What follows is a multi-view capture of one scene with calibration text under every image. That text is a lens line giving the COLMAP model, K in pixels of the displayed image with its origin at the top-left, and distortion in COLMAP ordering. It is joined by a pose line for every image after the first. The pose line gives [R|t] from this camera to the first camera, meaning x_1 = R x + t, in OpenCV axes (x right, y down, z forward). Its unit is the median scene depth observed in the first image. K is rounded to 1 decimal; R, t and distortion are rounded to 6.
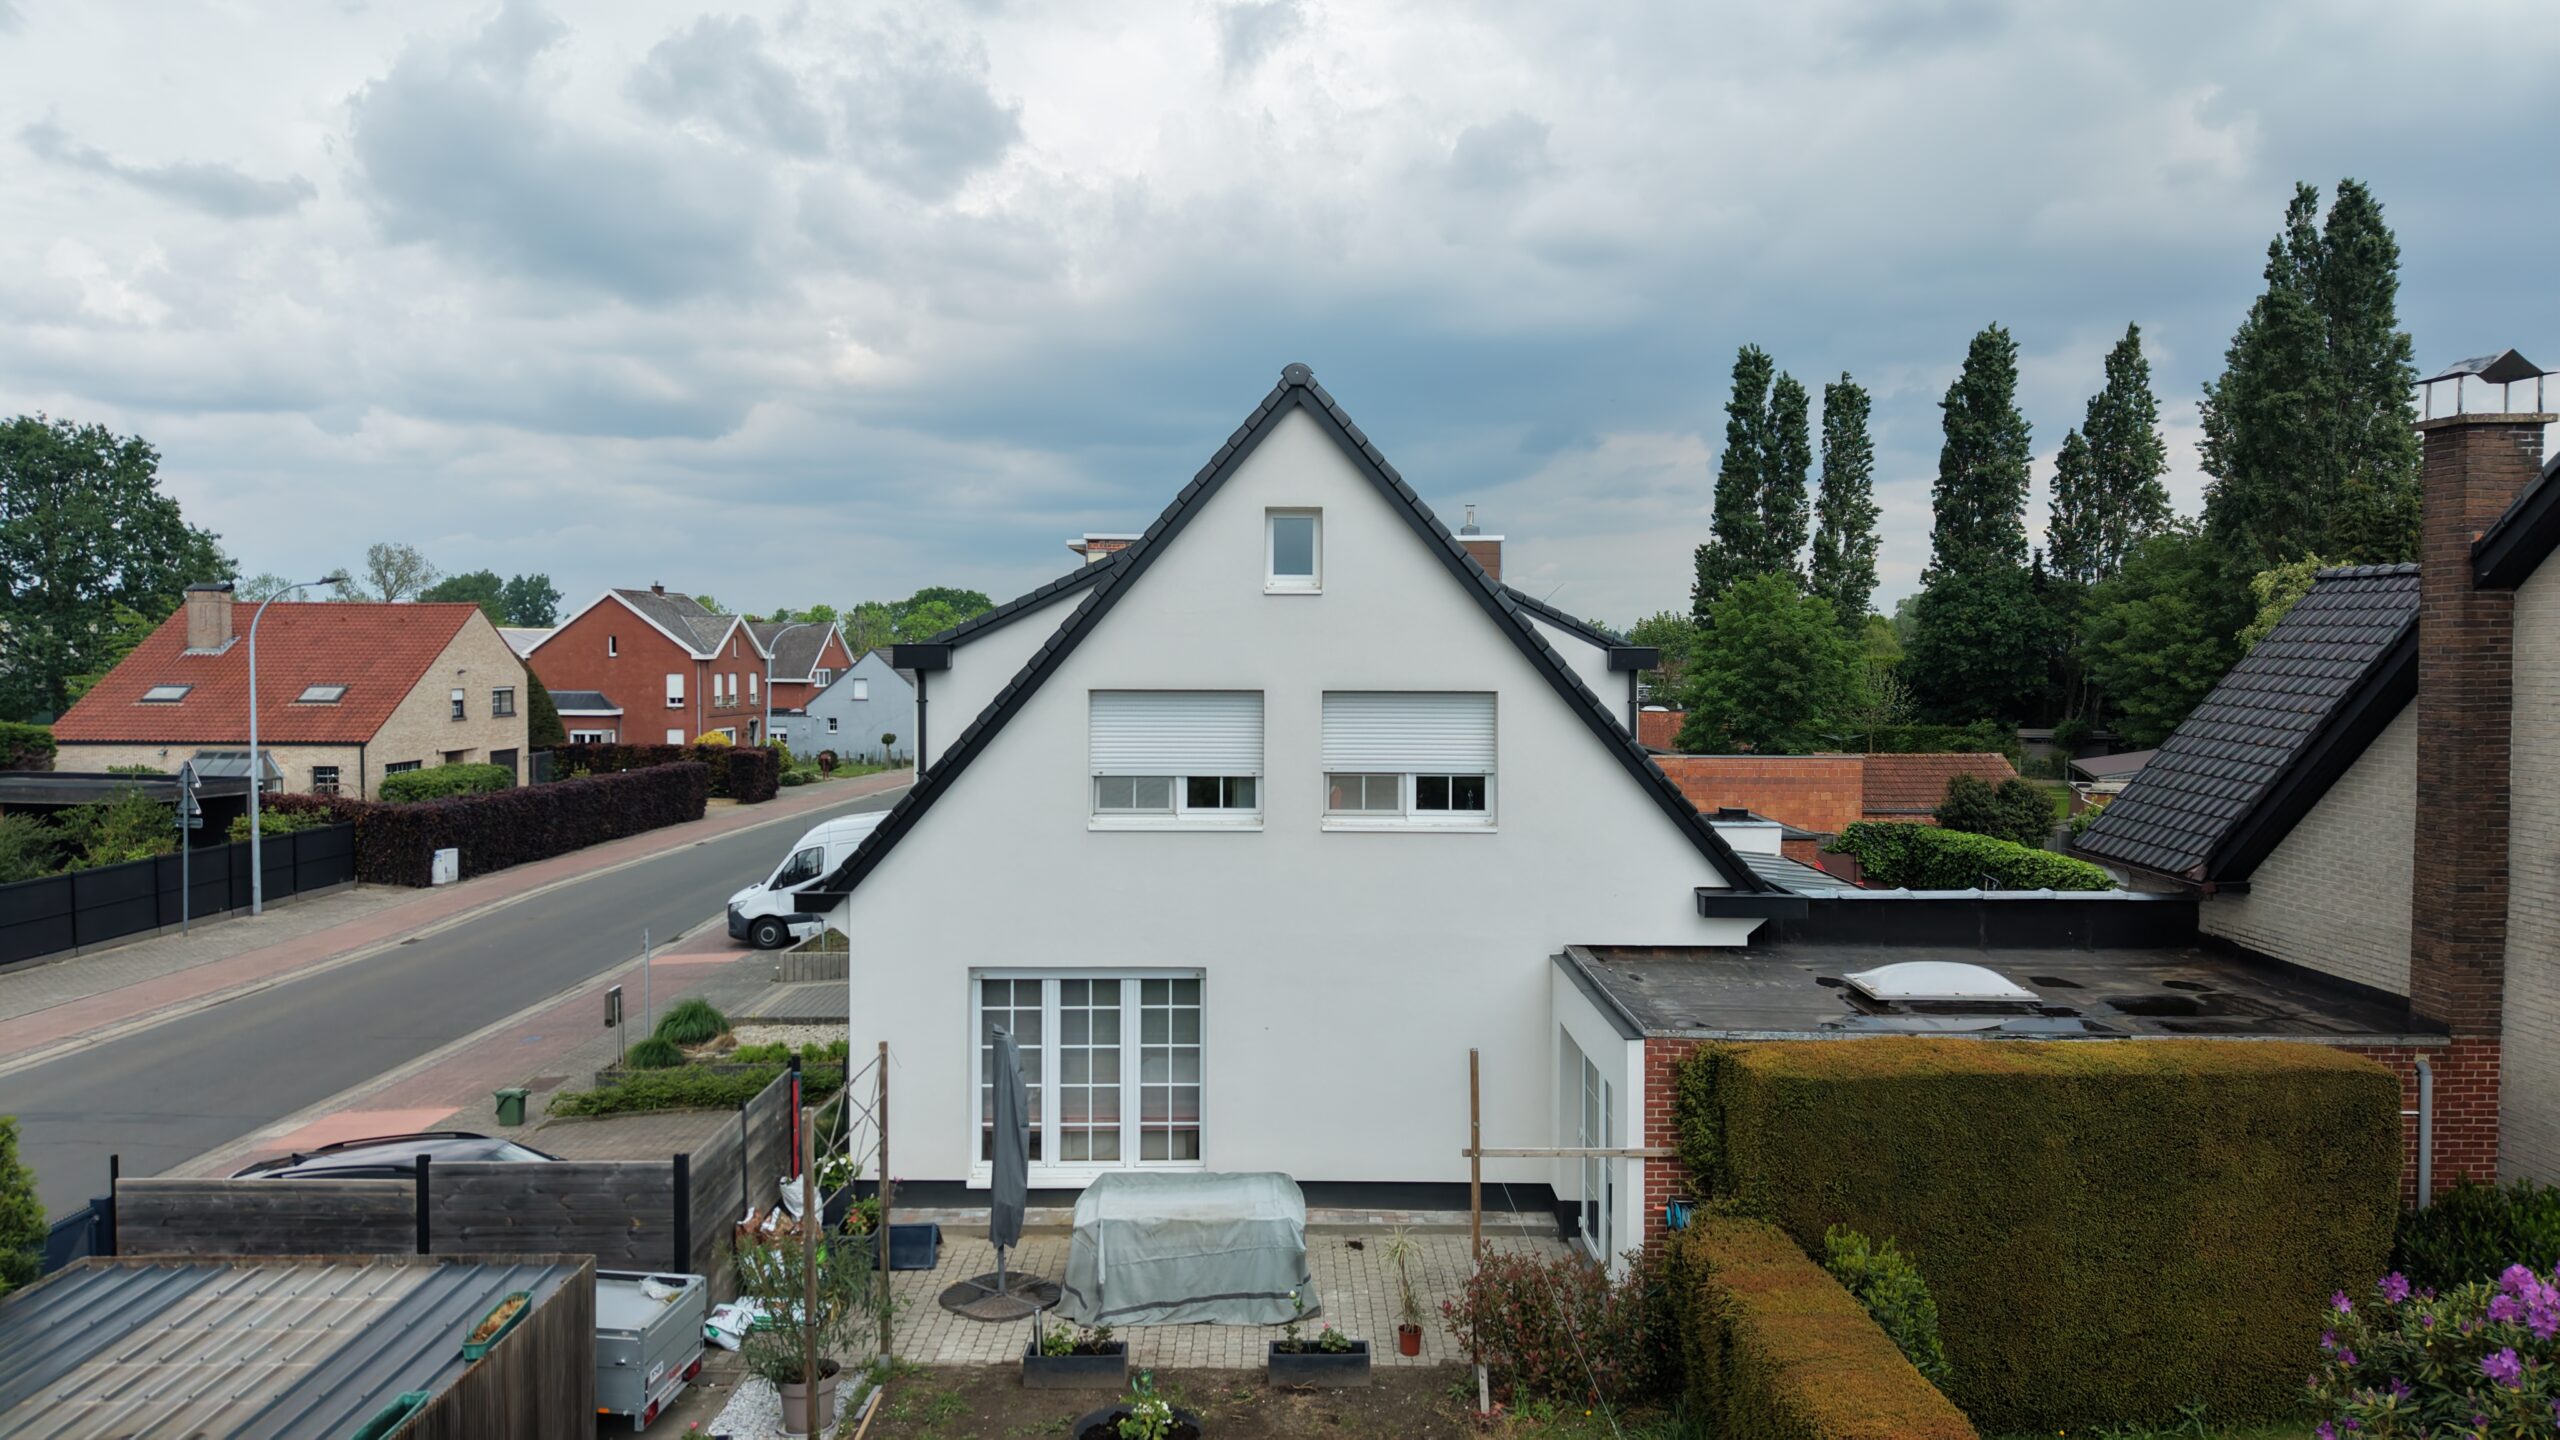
lens RADIAL K [[1693.0, 0, 1280.0], [0, 1693.0, 720.0], [0, 0, 1]] dist [0.028107, -0.026478]
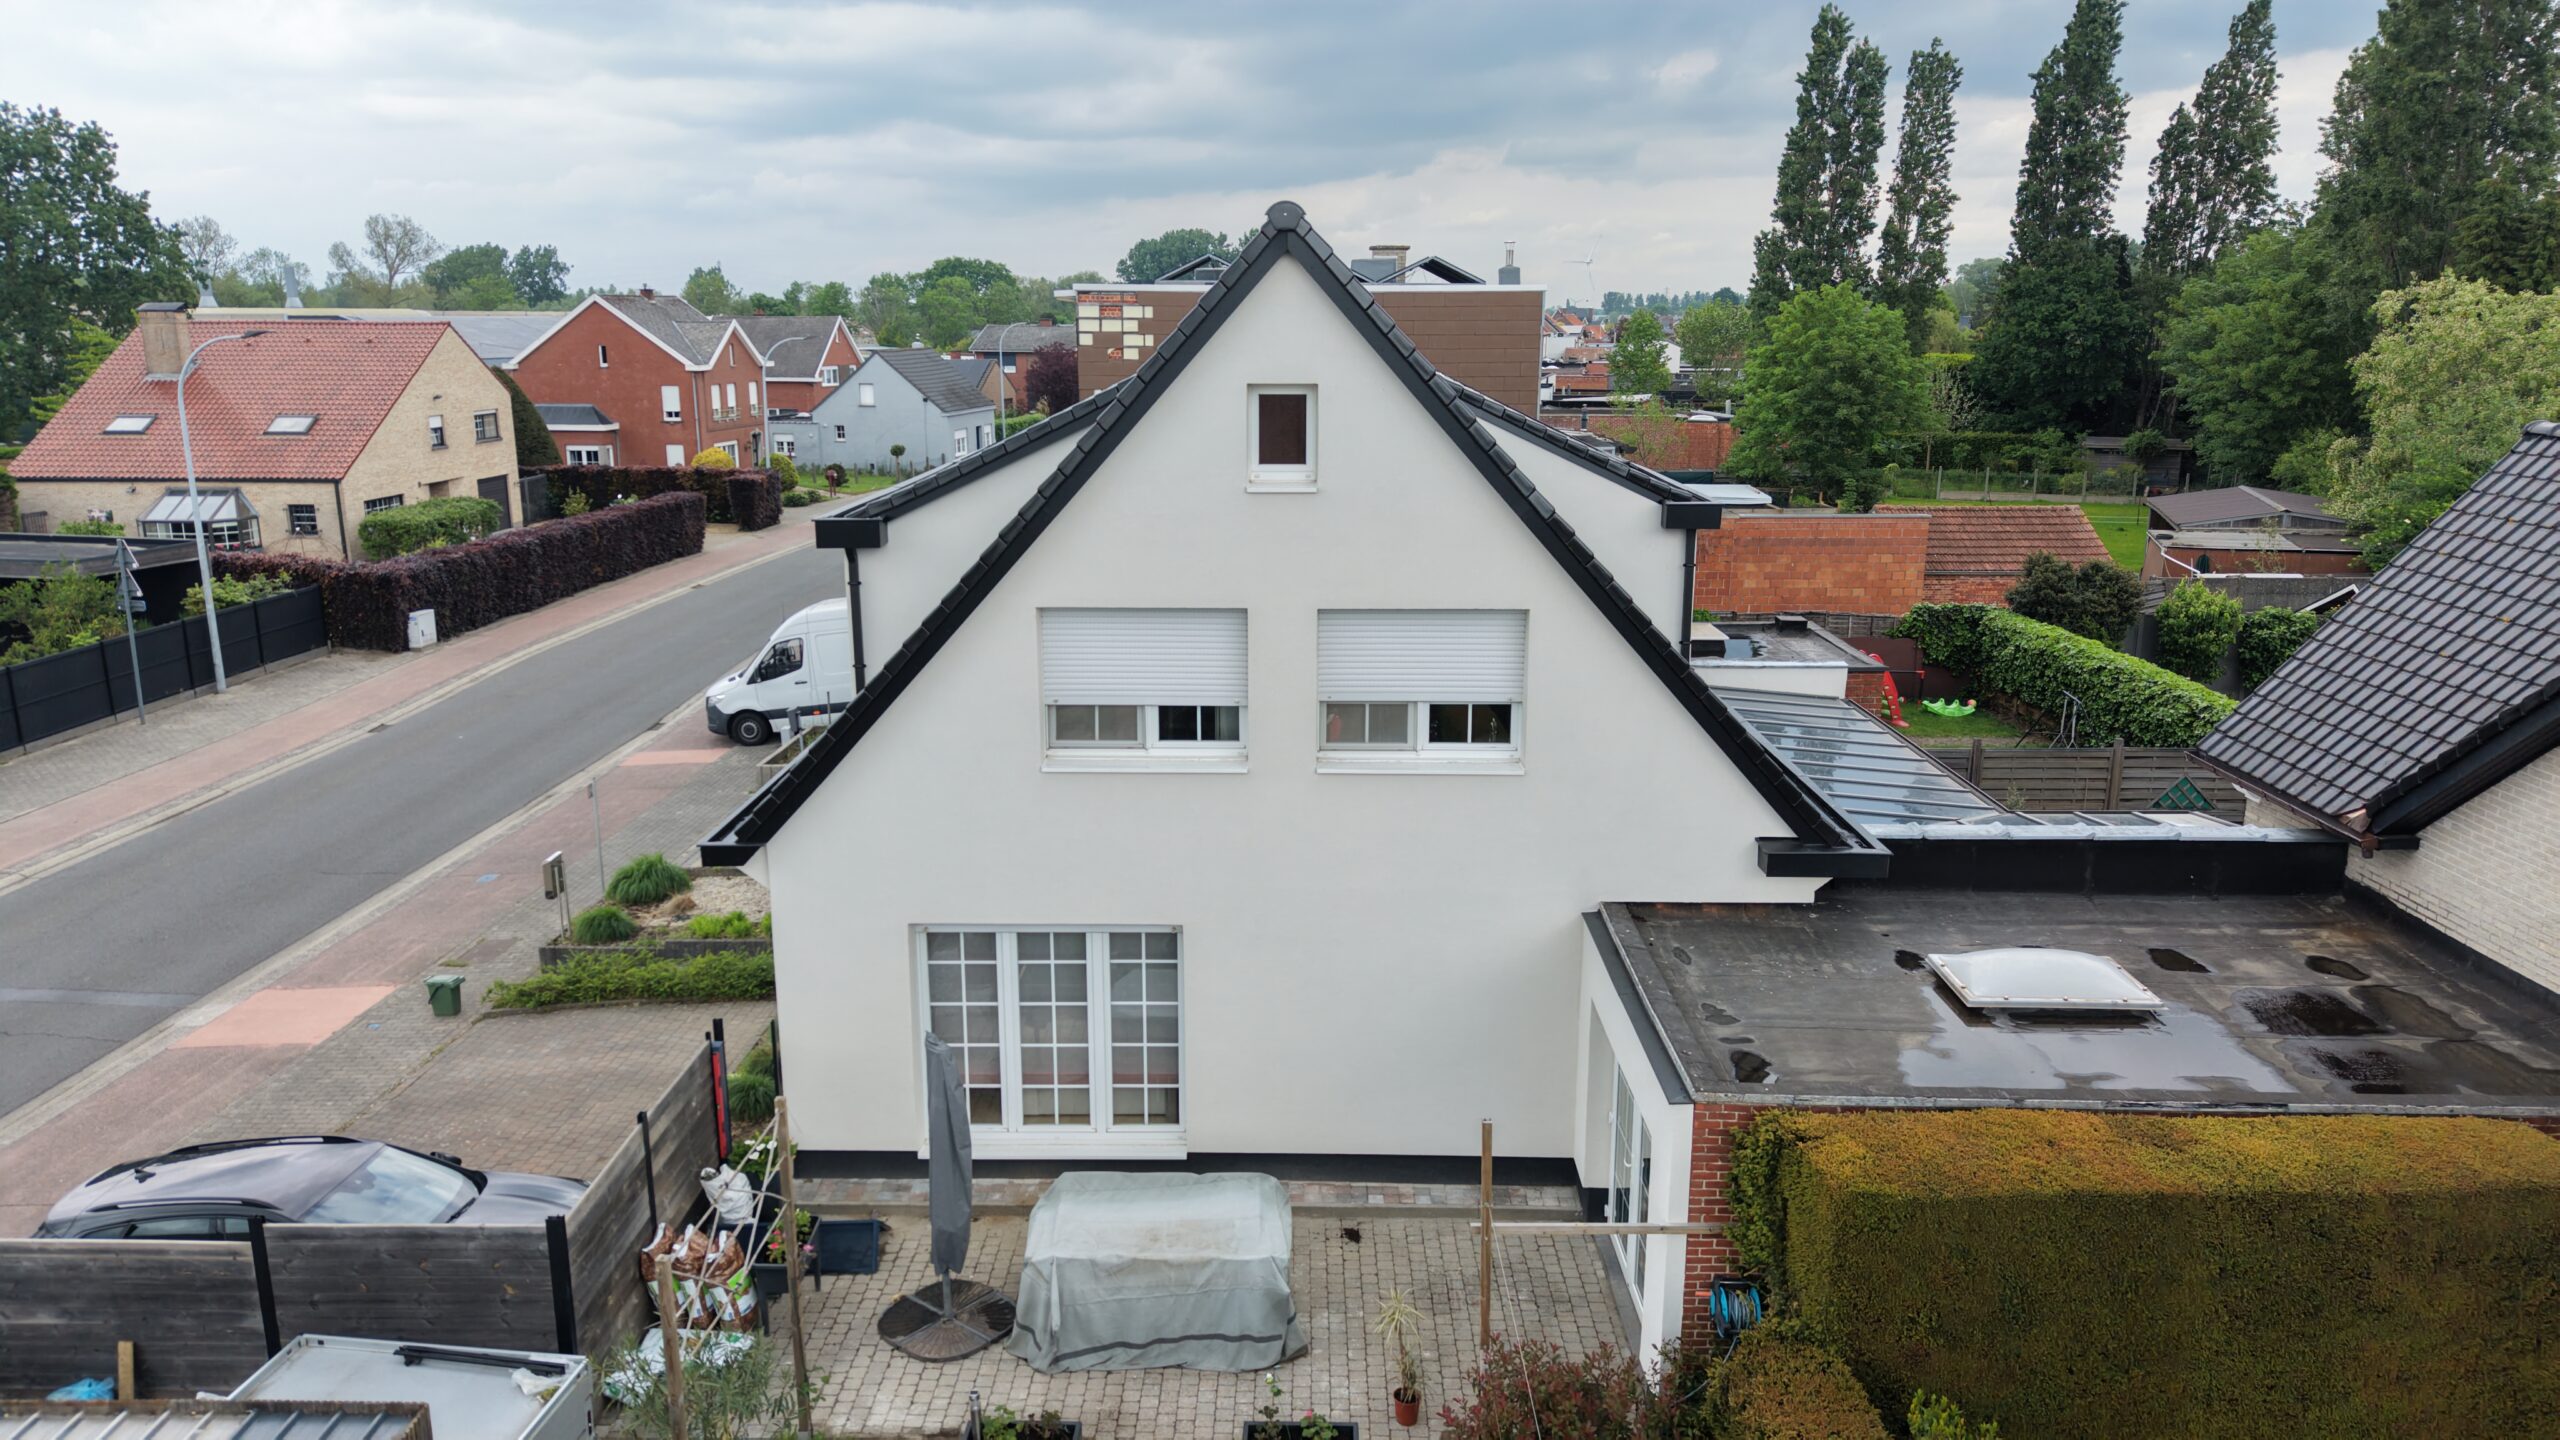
lens RADIAL K [[1693.0, 0, 1280.0], [0, 1693.0, 720.0], [0, 0, 1]] dist [0.028107, -0.026478]
pose [[0.999809, 0.001883, -0.019449, 0.016615], [0.001882, 0.981438, 0.191769, -0.089259], [0.019449, -0.191769, 0.981247, 0.125497]]
